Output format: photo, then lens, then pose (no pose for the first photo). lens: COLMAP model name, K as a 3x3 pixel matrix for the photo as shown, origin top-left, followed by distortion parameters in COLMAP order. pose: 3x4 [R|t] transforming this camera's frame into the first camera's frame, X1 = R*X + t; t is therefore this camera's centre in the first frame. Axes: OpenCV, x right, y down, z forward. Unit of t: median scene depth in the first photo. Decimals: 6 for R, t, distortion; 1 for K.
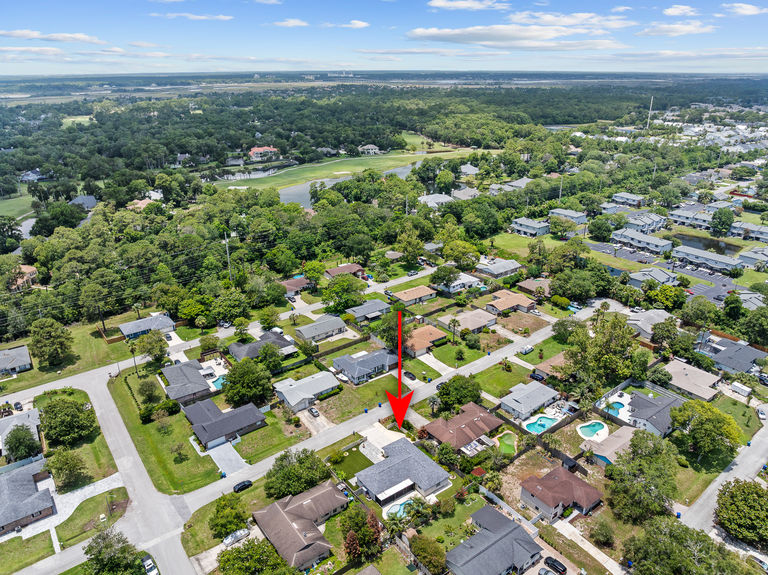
lens RADIAL K [[532.1, 0, 384.0], [0, 532.1, 287.5], [0, 0, 1]] dist [-0.001263, -0.000616]
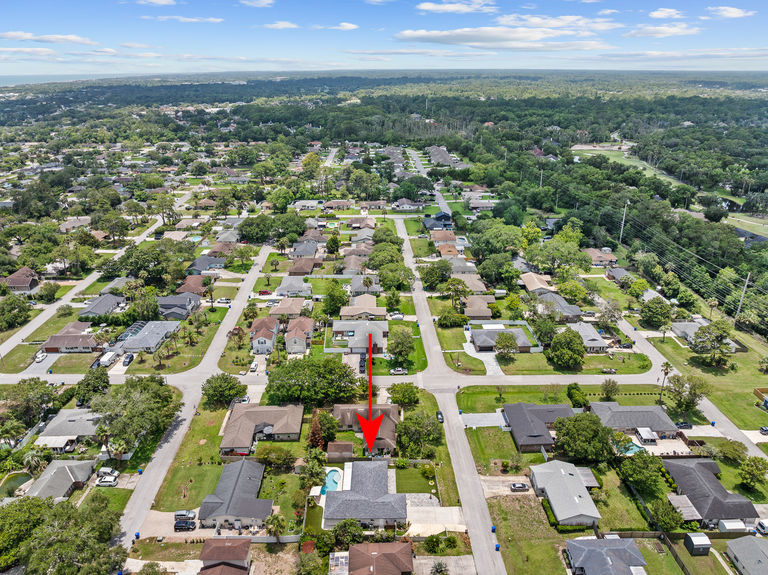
lens RADIAL K [[532.1, 0, 384.0], [0, 532.1, 287.5], [0, 0, 1]] dist [-0.001263, -0.000616]
pose [[-0.569770, 0.322697, -0.755797, 0.600177], [-0.317601, 0.761758, 0.564671, -0.469566], [0.757952, 0.561775, -0.331539, 1.119020]]
